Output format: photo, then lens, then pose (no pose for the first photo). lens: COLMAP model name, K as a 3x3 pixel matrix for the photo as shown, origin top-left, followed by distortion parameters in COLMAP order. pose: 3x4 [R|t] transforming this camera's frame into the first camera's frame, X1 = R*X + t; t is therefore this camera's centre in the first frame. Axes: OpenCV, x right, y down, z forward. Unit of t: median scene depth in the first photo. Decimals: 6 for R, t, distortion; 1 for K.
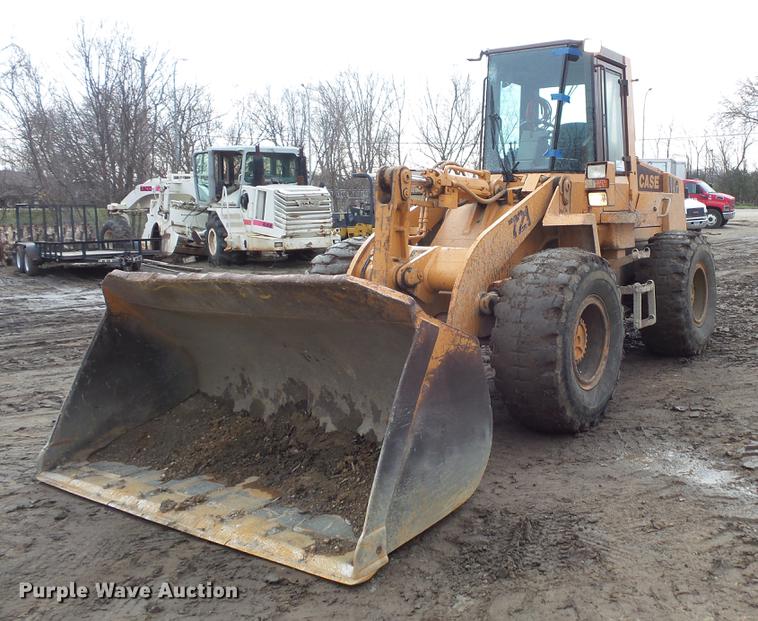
lens RADIAL K [[706.7, 0, 529.5], [0, 706.7, 270.7], [0, 0, 1]] dist [-0.008958, 0.000000]
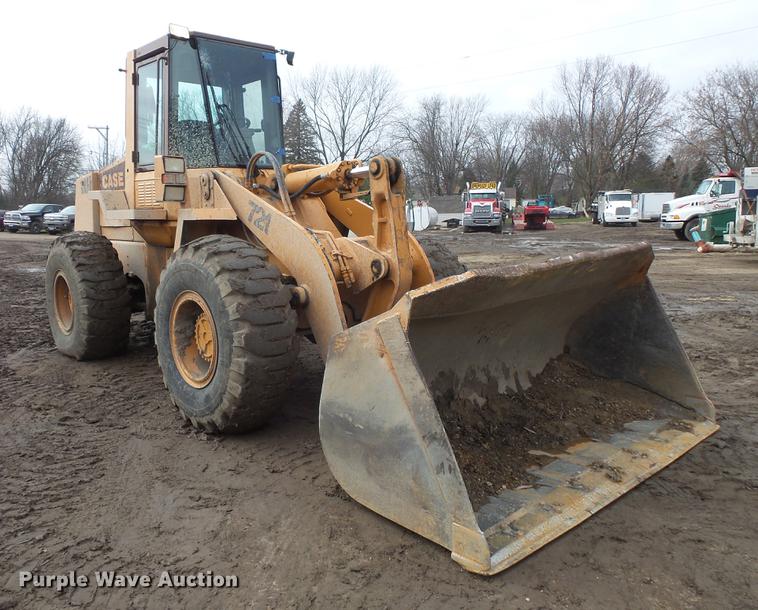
lens RADIAL K [[625.8, 0, 342.2], [0, 625.8, 284.8], [0, 0, 1]] dist [-0.011379, 0.001481]
pose [[0.346566, -0.115937, 0.930833, -1.112026], [0.098899, 0.991318, 0.086649, -0.051214], [-0.932797, 0.062029, 0.355023, 0.772897]]
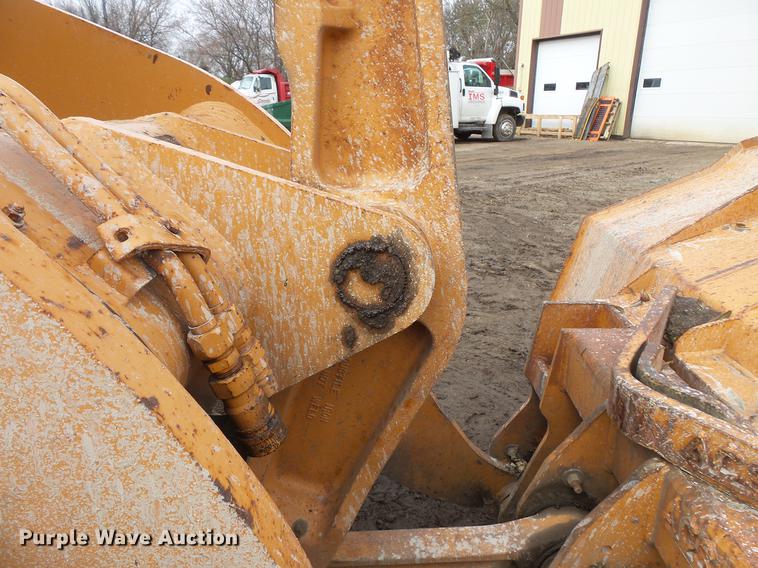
lens RADIAL K [[526.1, 0, 380.9], [0, 526.1, 283.7], [0, 0, 1]] dist [0.005673, -0.011282]
pose [[-0.462300, -0.286633, 0.839119, -0.355197], [0.082439, 0.928322, 0.362522, -0.043594], [-0.882883, 0.236771, -0.405533, 1.110268]]
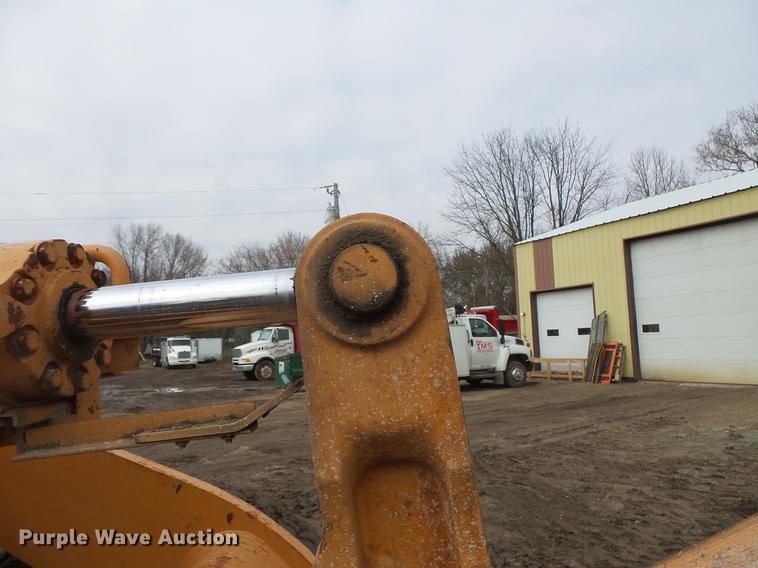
lens RADIAL K [[526.1, 0, 380.2], [0, 526.1, 287.8], [0, 0, 1]] dist [0.005673, -0.011282]
pose [[-0.443204, 0.105490, 0.890192, -0.333113], [0.115011, 0.991536, -0.060239, -0.127642], [-0.889012, 0.075683, -0.451585, 1.098322]]
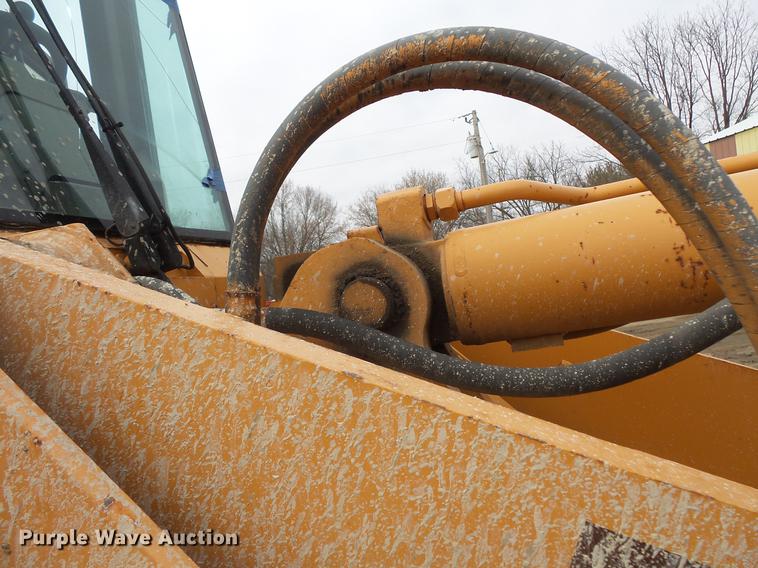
lens RADIAL K [[526.1, 0, 382.2], [0, 526.1, 284.5], [0, 0, 1]] dist [0.005673, -0.011282]
pose [[-0.221016, 0.029769, 0.974816, -0.253713], [0.201989, 0.979259, 0.015891, -0.150716], [-0.954124, 0.200414, -0.222445, 1.303462]]
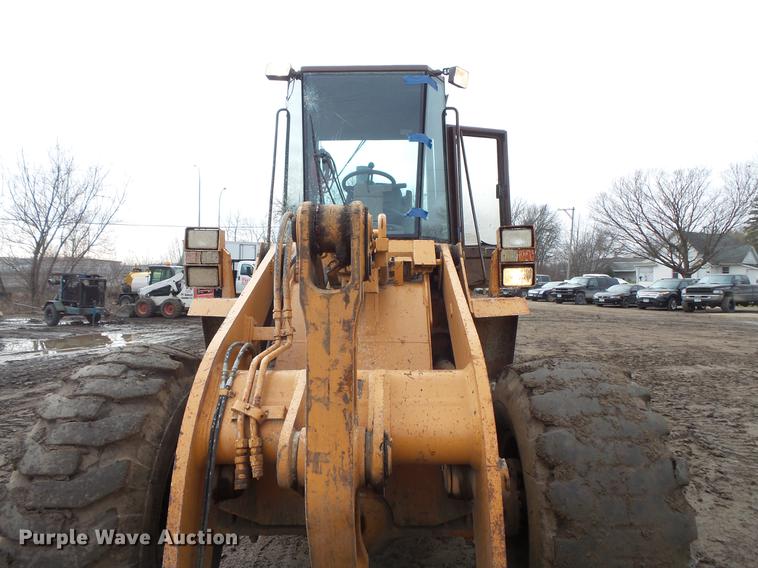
lens RADIAL K [[526.1, 0, 380.8], [0, 526.1, 284.5], [0, 0, 1]] dist [0.005673, -0.011282]
pose [[0.883743, -0.003817, 0.467957, -0.330917], [0.042391, 0.996509, -0.071929, -0.074434], [-0.466048, 0.083404, 0.880819, 0.721634]]
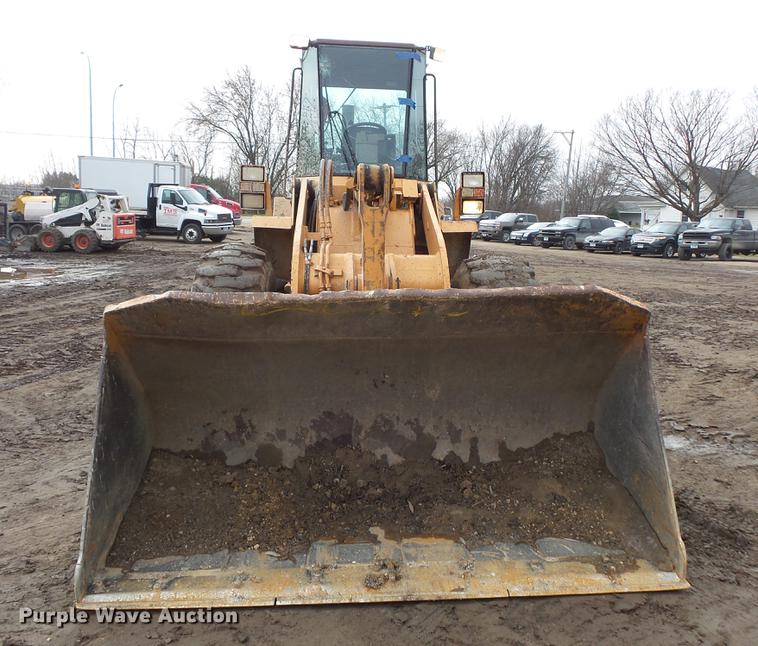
lens RADIAL K [[680.1, 0, 405.8], [0, 680.1, 314.3], [0, 0, 1]] dist [-0.004404, 0.019054]
pose [[0.824935, -0.057694, 0.562275, -0.676456], [0.025124, 0.997537, 0.065495, -0.014173], [-0.564669, -0.039903, 0.824352, 0.265391]]
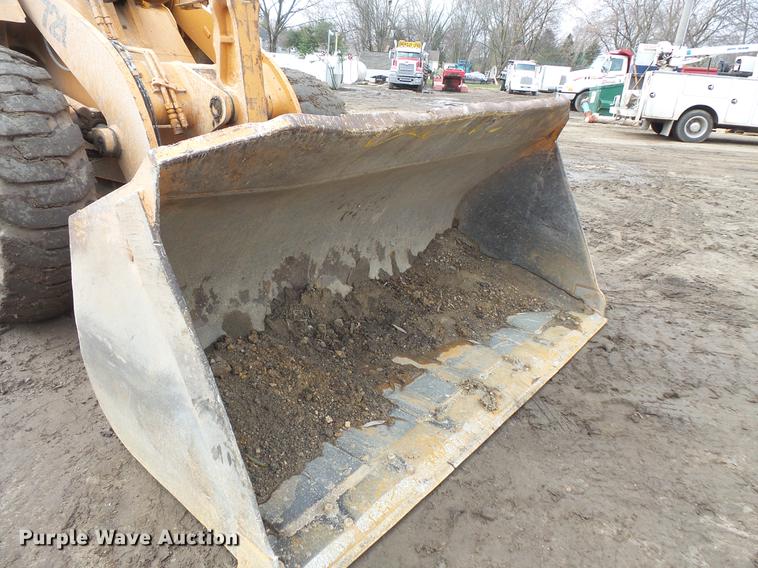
lens RADIAL K [[526.1, 0, 380.3], [0, 526.1, 283.7], [0, 0, 1]] dist [0.005673, -0.011282]
pose [[0.185922, -0.362017, 0.913442, -0.787914], [0.019931, 0.930850, 0.364859, -0.018567], [-0.982362, -0.049629, 0.180281, 0.765932]]
